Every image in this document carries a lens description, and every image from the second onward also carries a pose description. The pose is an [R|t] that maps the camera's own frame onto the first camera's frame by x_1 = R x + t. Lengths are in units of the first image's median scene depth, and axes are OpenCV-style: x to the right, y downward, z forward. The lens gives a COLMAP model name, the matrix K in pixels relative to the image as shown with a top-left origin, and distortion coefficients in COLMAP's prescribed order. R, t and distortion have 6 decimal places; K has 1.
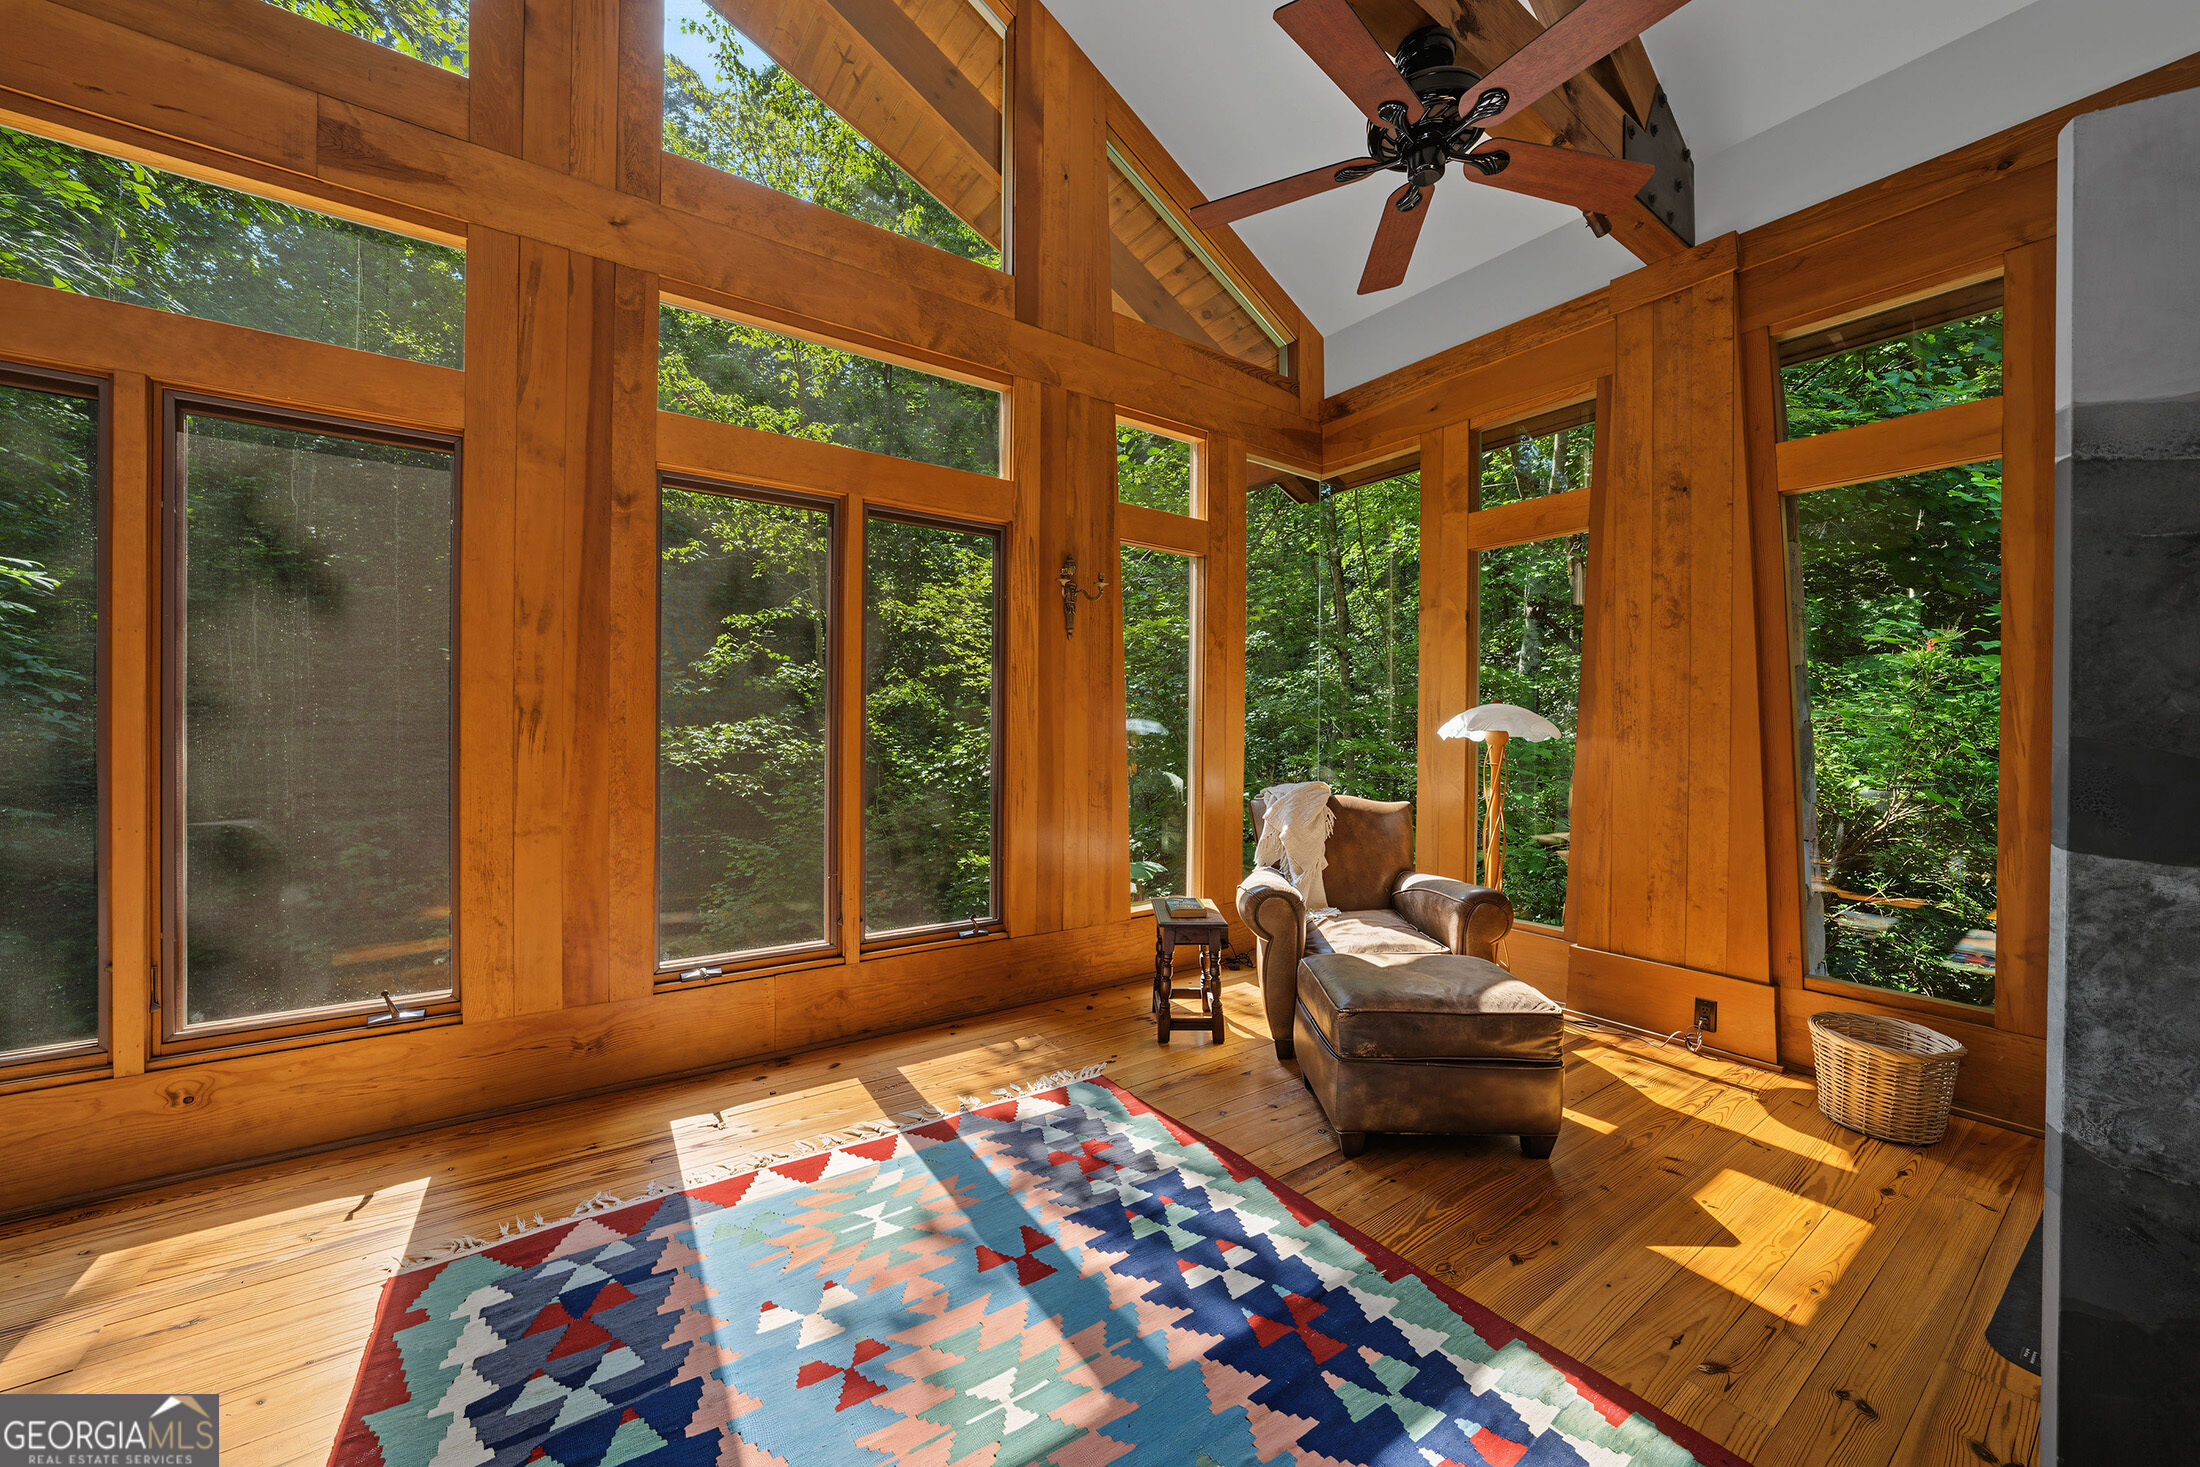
lens RADIAL K [[779.6, 0, 1110.3], [0, 779.6, 735.5], [0, 0, 1]] dist [-0.012785, 0.000097]
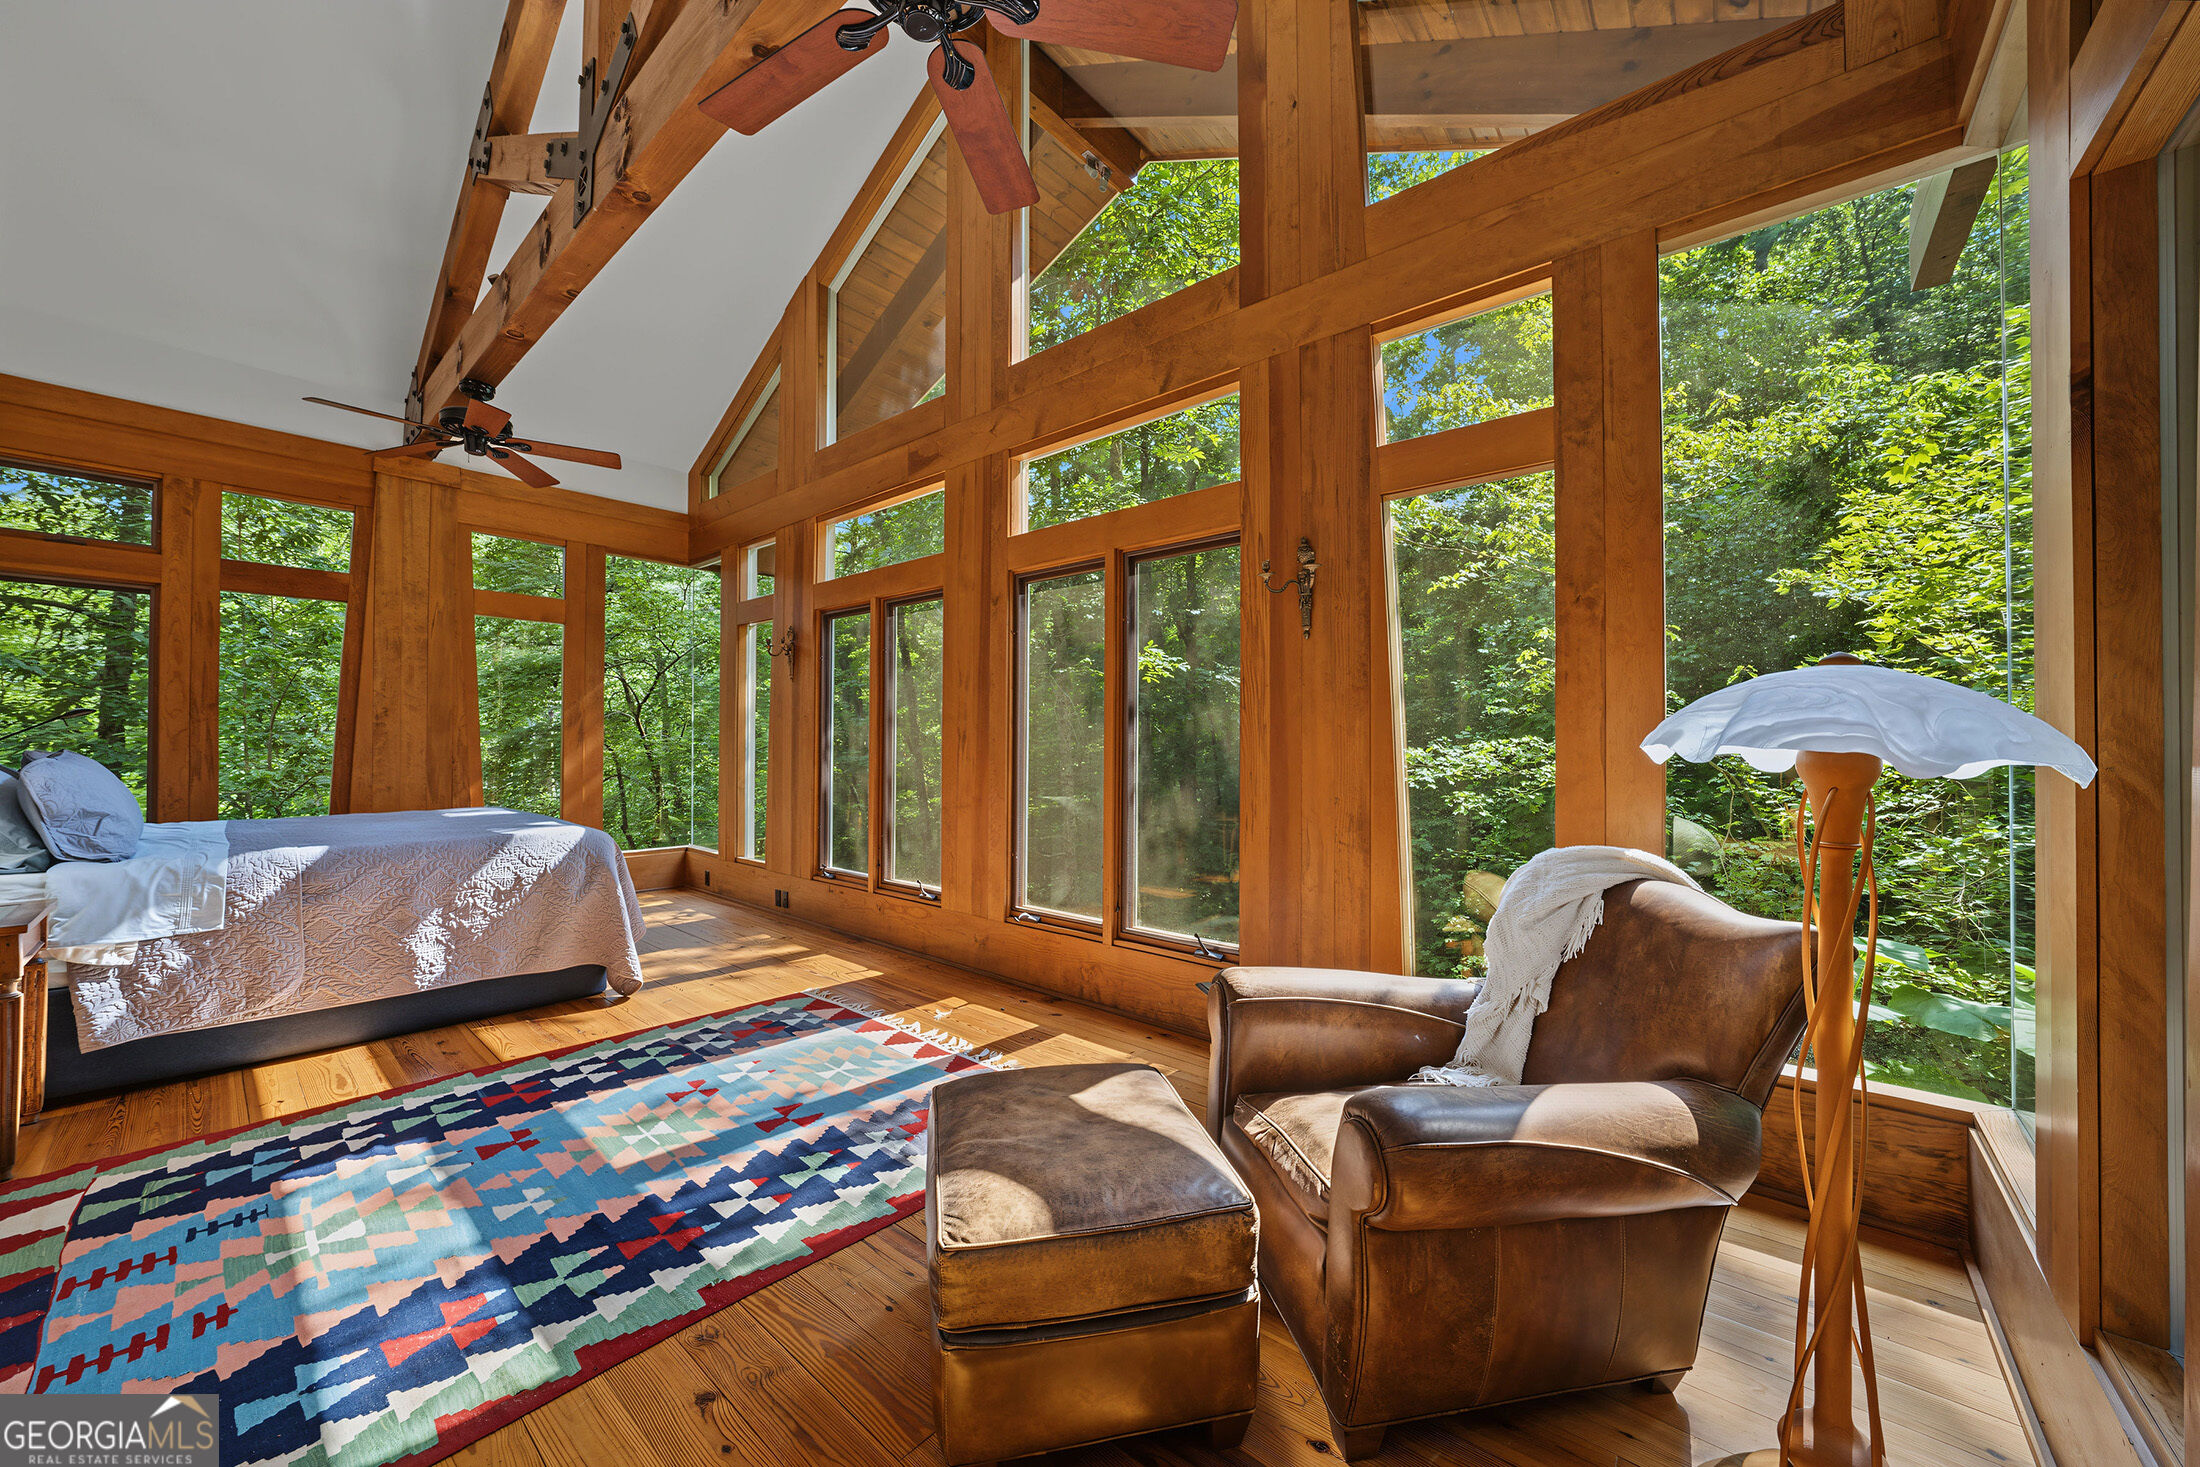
lens RADIAL K [[779.6, 0, 1109.7], [0, 779.6, 733.5], [0, 0, 1]] dist [-0.012785, 0.000097]
pose [[0.267902, -0.024849, -0.963126, 1.418638], [-0.006566, 0.999597, -0.027616, 0.006558], [0.963424, 0.013722, 0.267631, 1.176788]]
